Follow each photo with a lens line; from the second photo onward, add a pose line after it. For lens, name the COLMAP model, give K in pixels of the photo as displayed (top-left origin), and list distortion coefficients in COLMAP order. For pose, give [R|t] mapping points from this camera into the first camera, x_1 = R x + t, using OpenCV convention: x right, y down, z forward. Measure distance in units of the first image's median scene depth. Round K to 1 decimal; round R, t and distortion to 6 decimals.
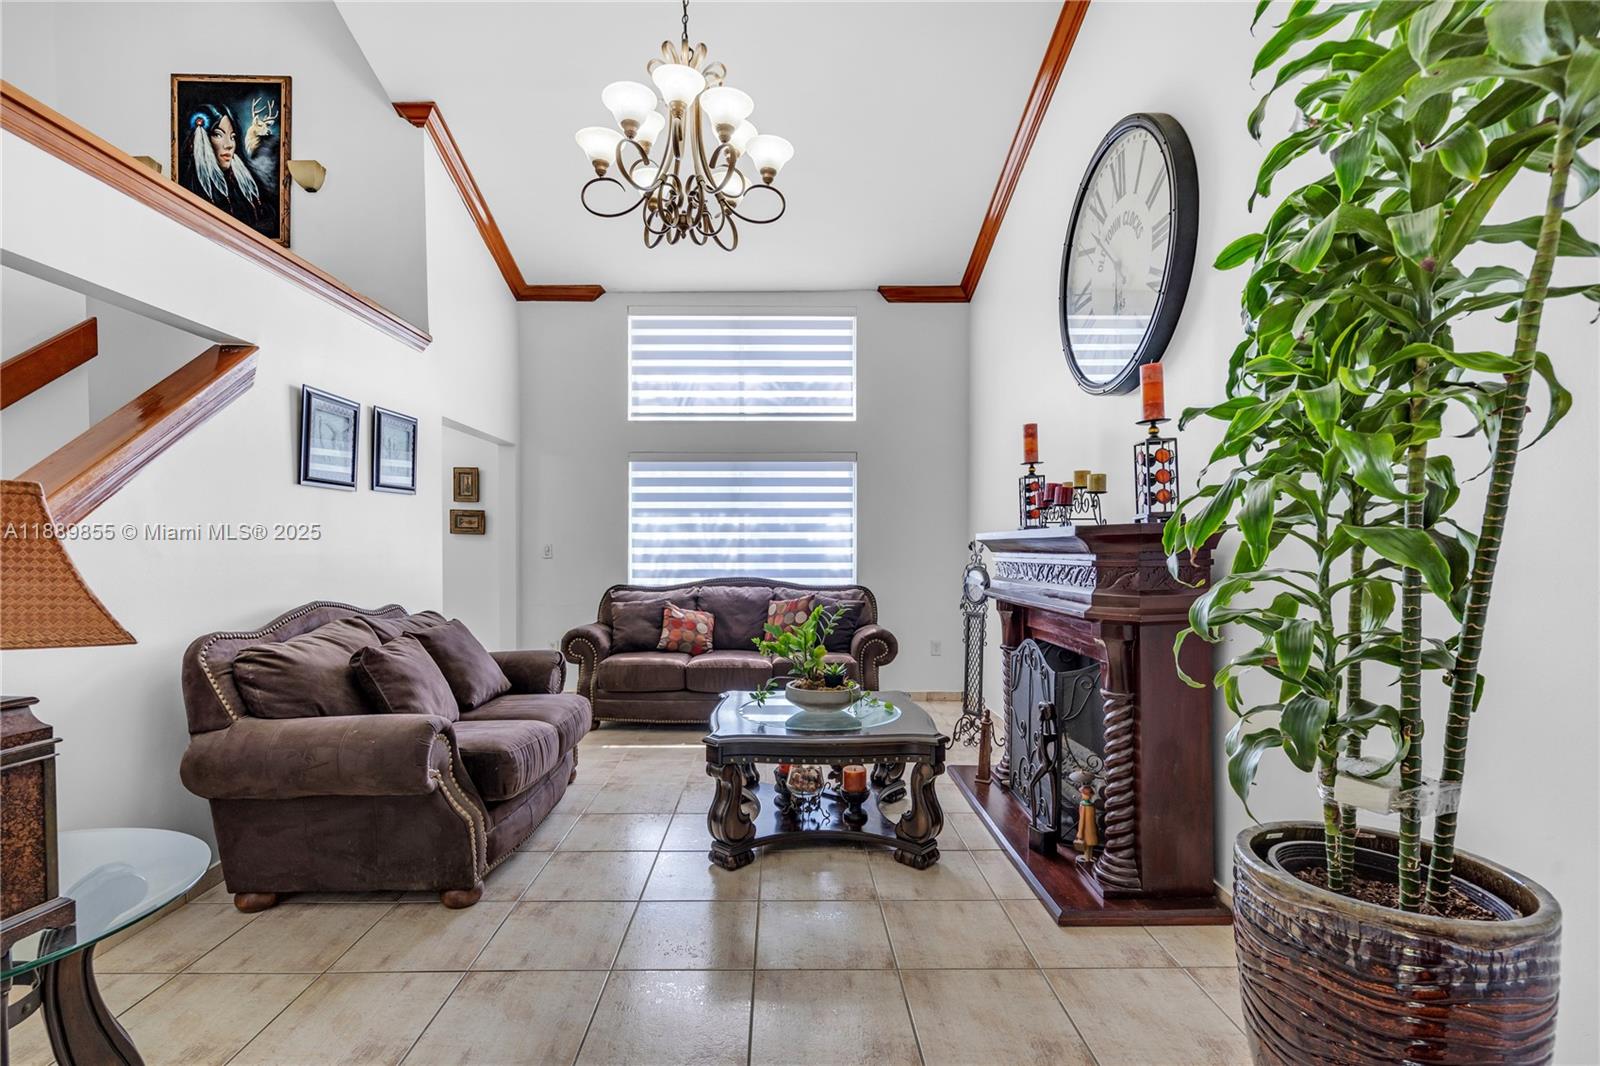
lens RADIAL K [[733.1, 0, 793.7], [0, 733.1, 549.3], [0, 0, 1]] dist [0.022082, 0.000050]
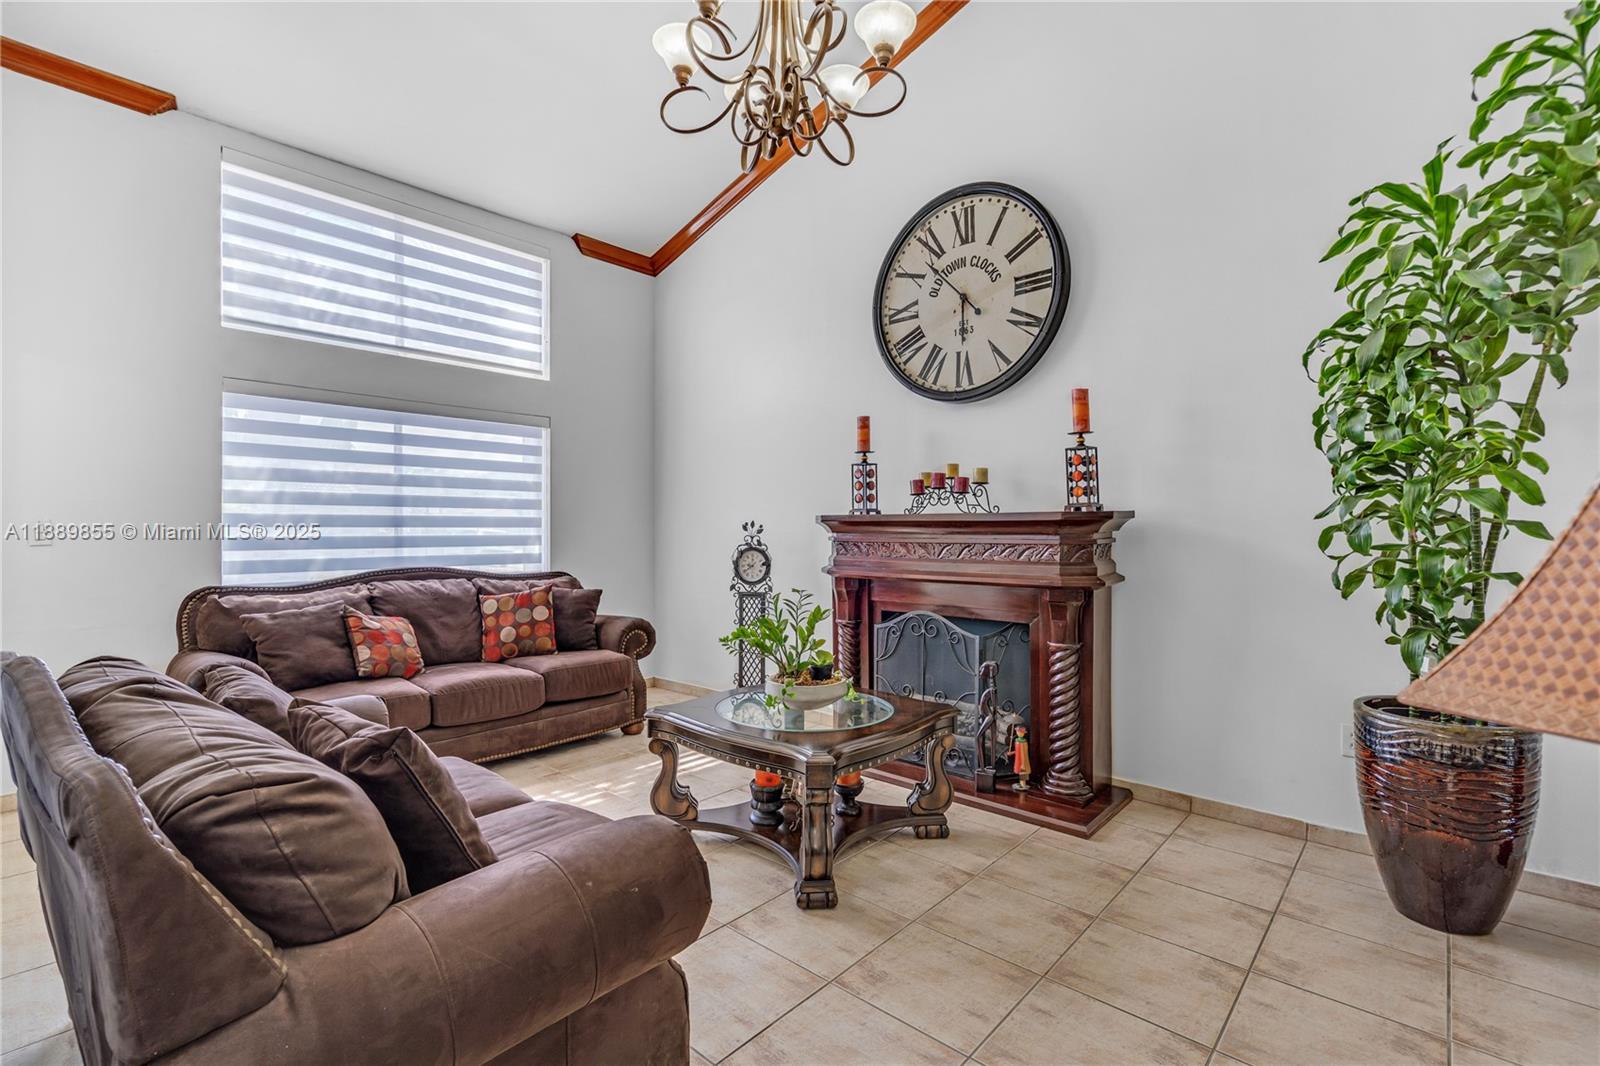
lens RADIAL K [[717.8, 0, 789.7], [0, 717.8, 532.0], [0, 0, 1]] dist [-0.001930, 0.000261]
pose [[0.684582, -0.002030, 0.728933, -0.364379], [-0.001258, 0.999991, 0.003966, -0.001245], [-0.728934, -0.003632, 0.684574, 0.235205]]
